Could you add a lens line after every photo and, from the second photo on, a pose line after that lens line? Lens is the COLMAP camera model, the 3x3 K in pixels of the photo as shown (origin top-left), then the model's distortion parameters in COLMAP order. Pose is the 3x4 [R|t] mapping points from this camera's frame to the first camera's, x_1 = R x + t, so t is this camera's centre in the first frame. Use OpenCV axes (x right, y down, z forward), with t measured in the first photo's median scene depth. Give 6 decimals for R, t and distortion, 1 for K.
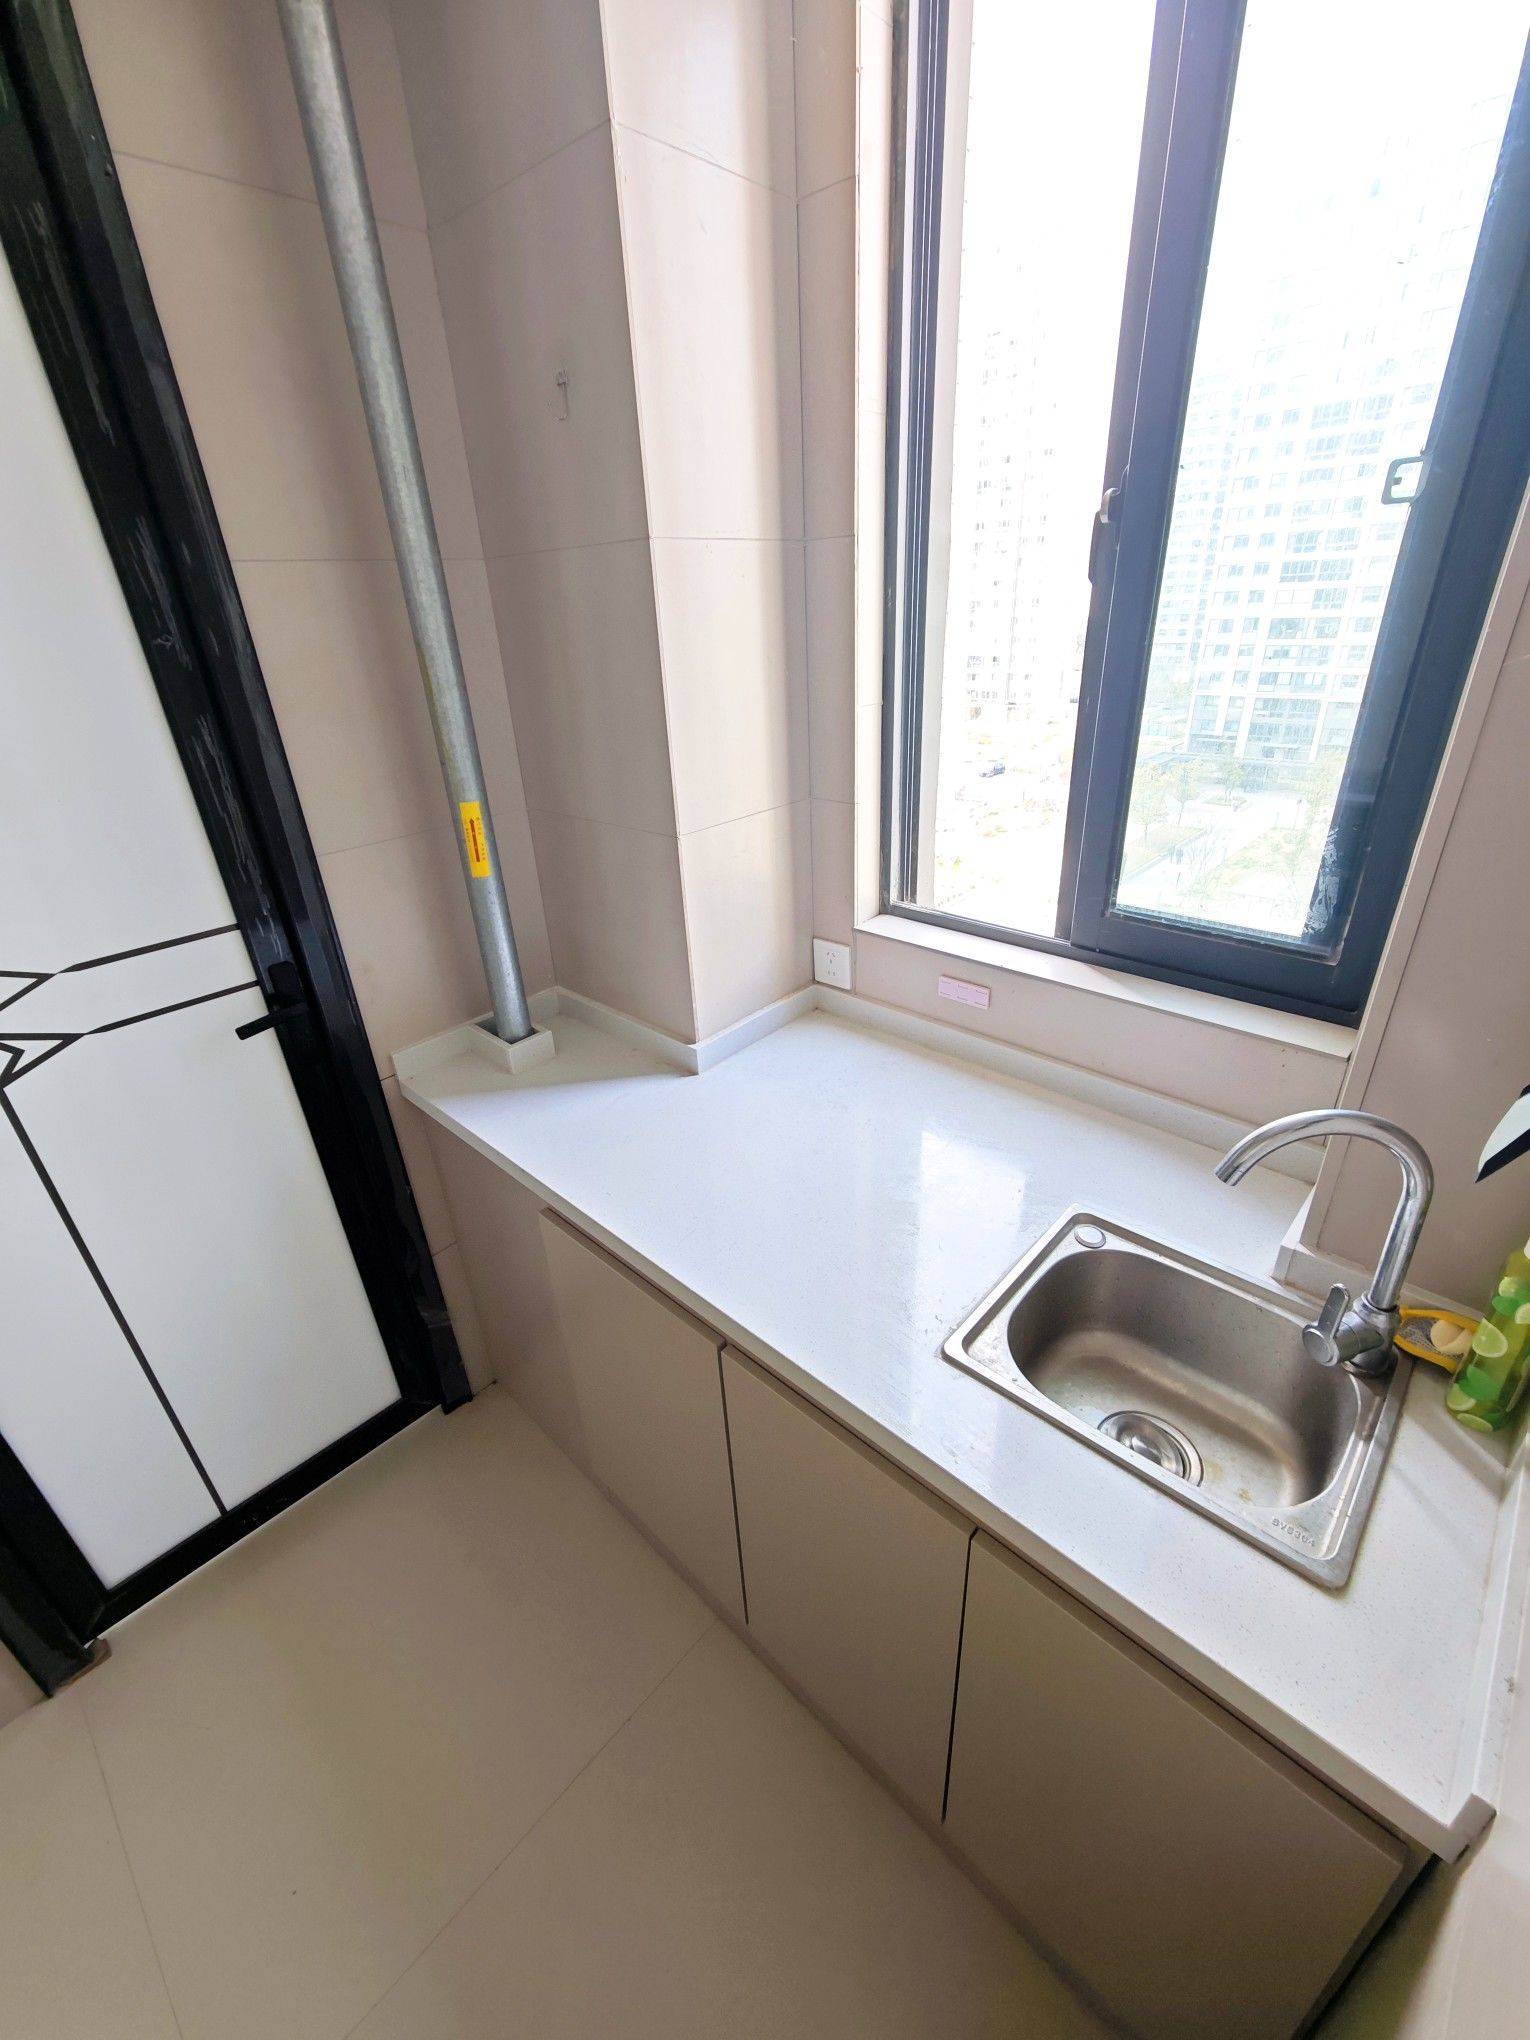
lens RADIAL K [[838.8, 0, 761.0], [0, 838.8, 1029.3], [0, 0, 1]] dist [-0.006297, 0.002382]
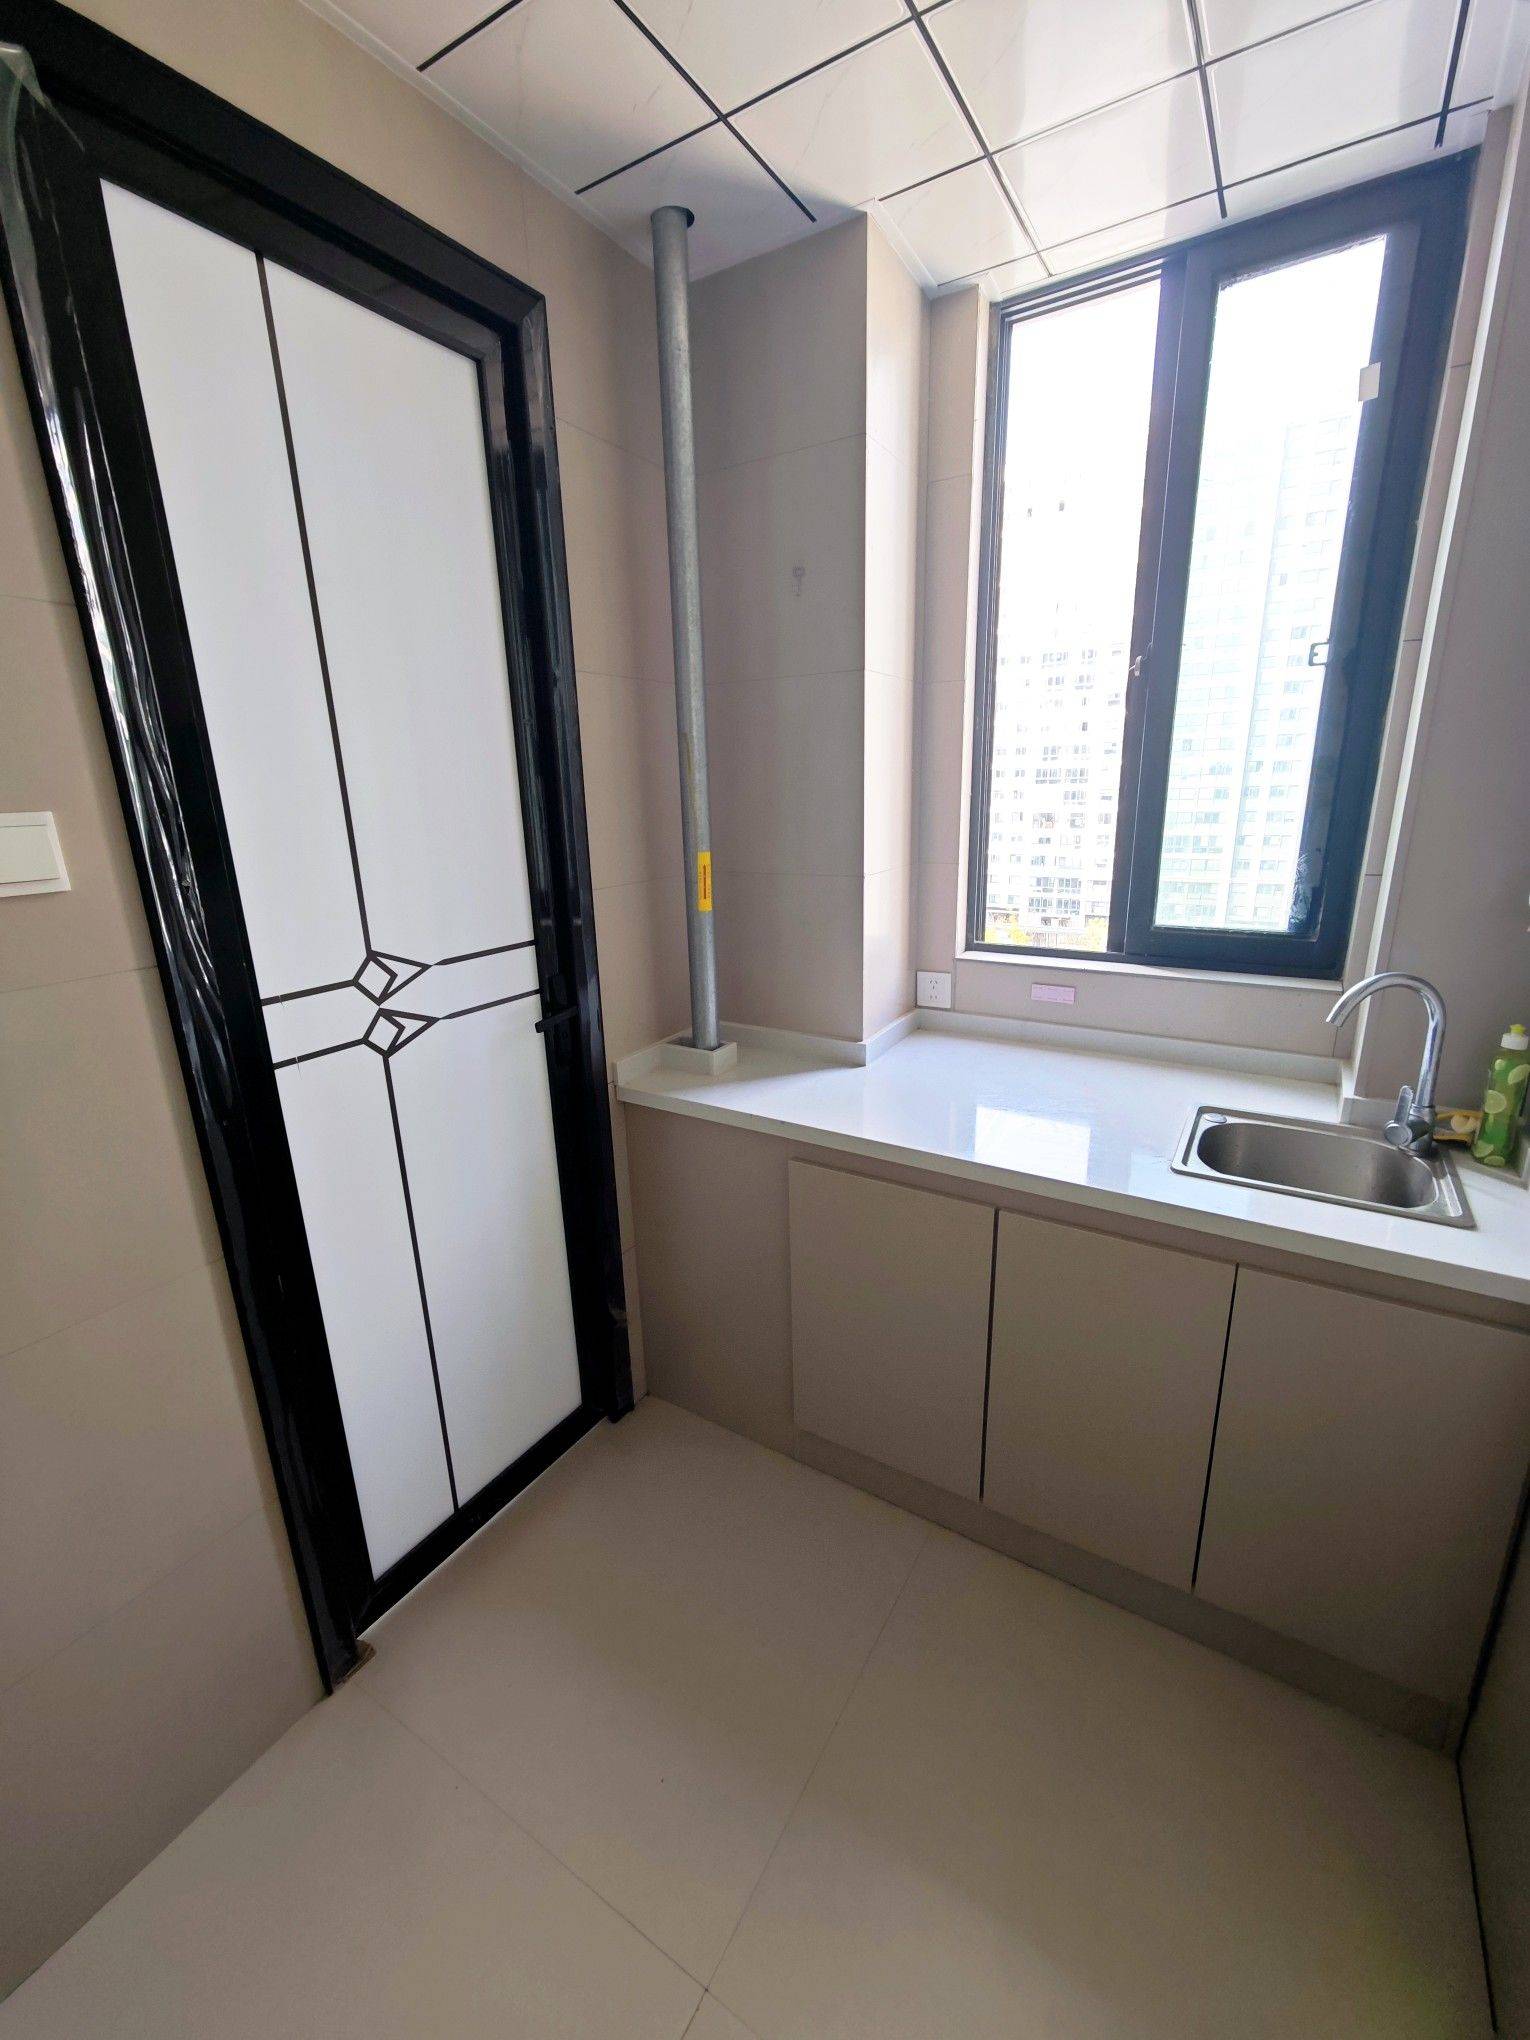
lens RADIAL K [[838.8, 0, 762.8], [0, 838.8, 1027.5], [0, 0, 1]] dist [-0.006297, 0.002382]
pose [[0.980350, -0.035721, 0.194005, -0.500562], [0.073371, 0.978939, -0.190515, 0.242220], [-0.183113, 0.201006, 0.962323, -0.214452]]
